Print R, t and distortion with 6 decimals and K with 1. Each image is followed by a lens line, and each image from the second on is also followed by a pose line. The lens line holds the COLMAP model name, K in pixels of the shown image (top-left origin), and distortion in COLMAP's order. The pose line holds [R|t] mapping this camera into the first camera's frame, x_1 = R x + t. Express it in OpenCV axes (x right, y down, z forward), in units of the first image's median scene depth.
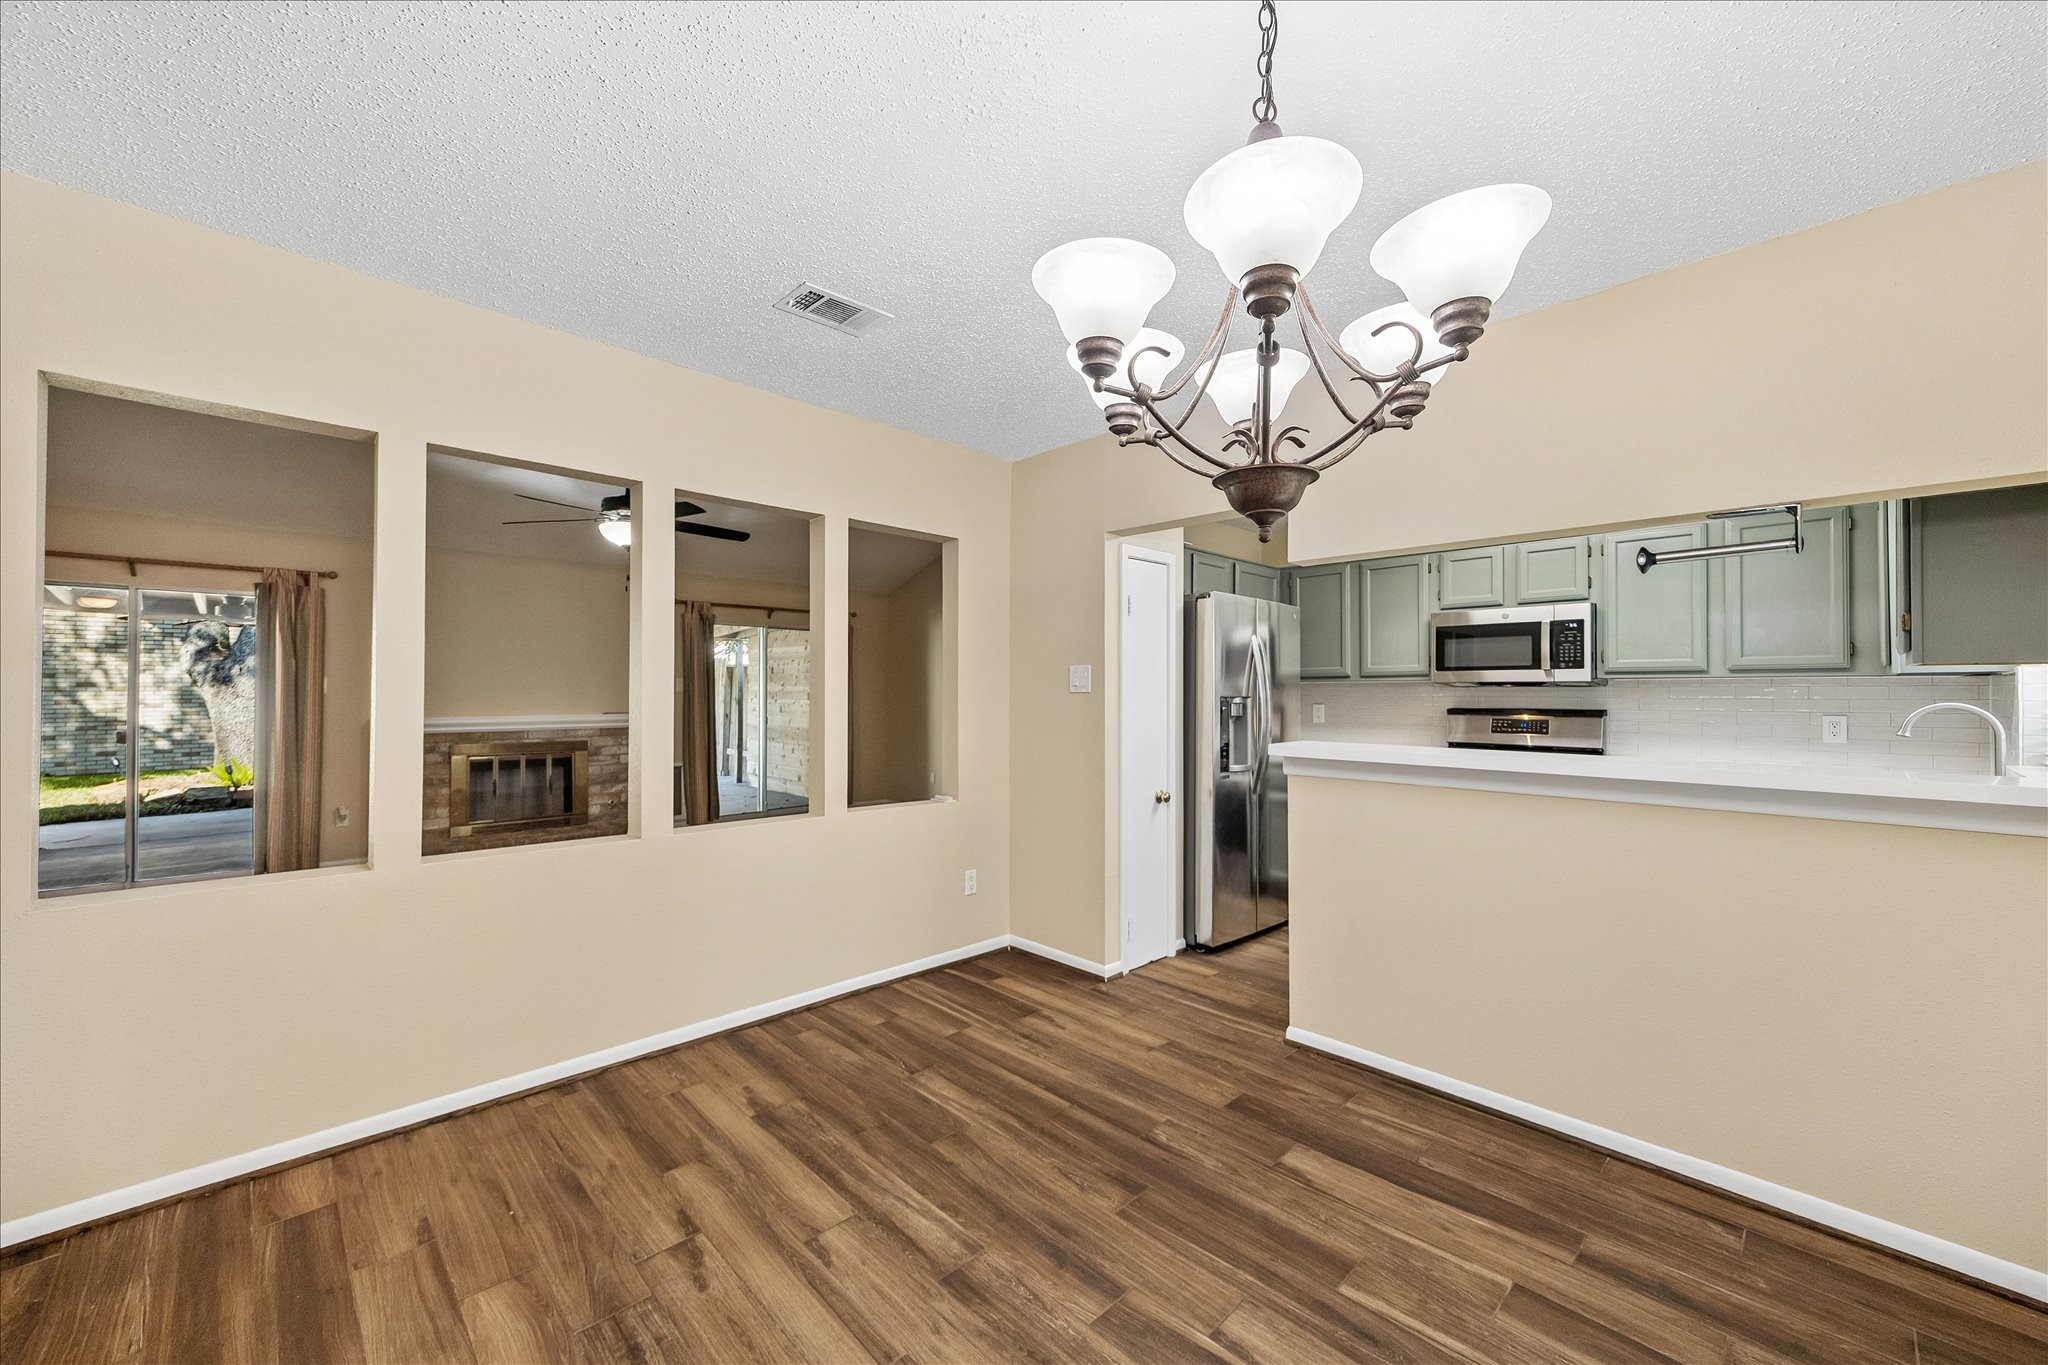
lens RADIAL K [[798.8, 0, 1026.6], [0, 798.8, 682.2], [0, 0, 1]] dist [0.004740, 0.000232]
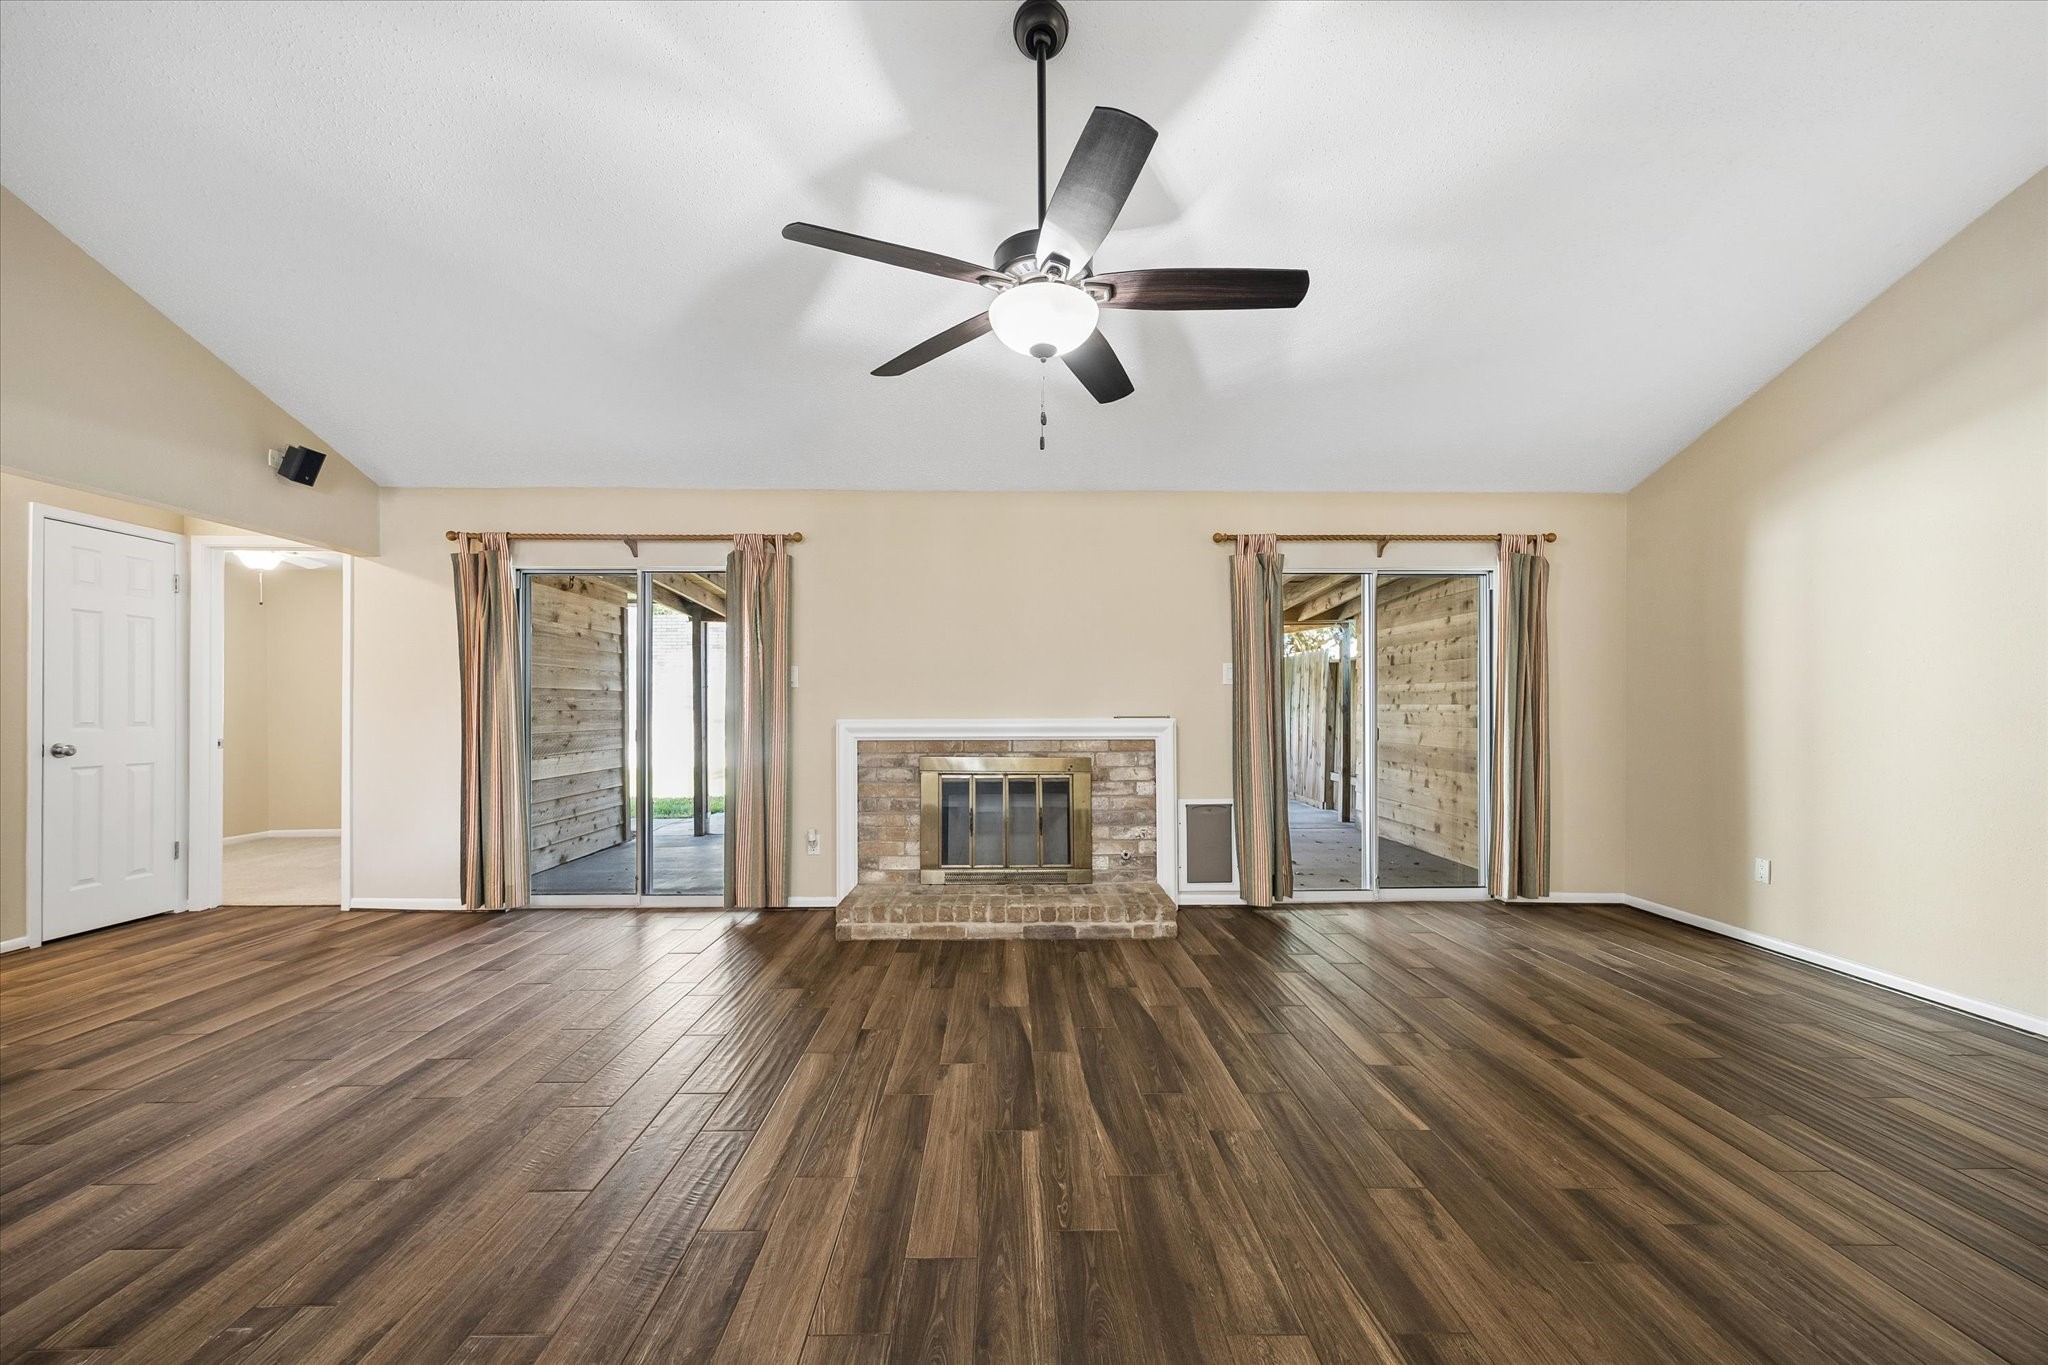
lens RADIAL K [[798.8, 0, 1027.3], [0, 798.8, 702.3], [0, 0, 1]] dist [0.004740, 0.000232]
pose [[0.731886, -0.007078, -0.681391, -0.236188], [0.010666, 0.999943, 0.001069, 0.044598], [0.681344, -0.008050, 0.731919, 0.829359]]
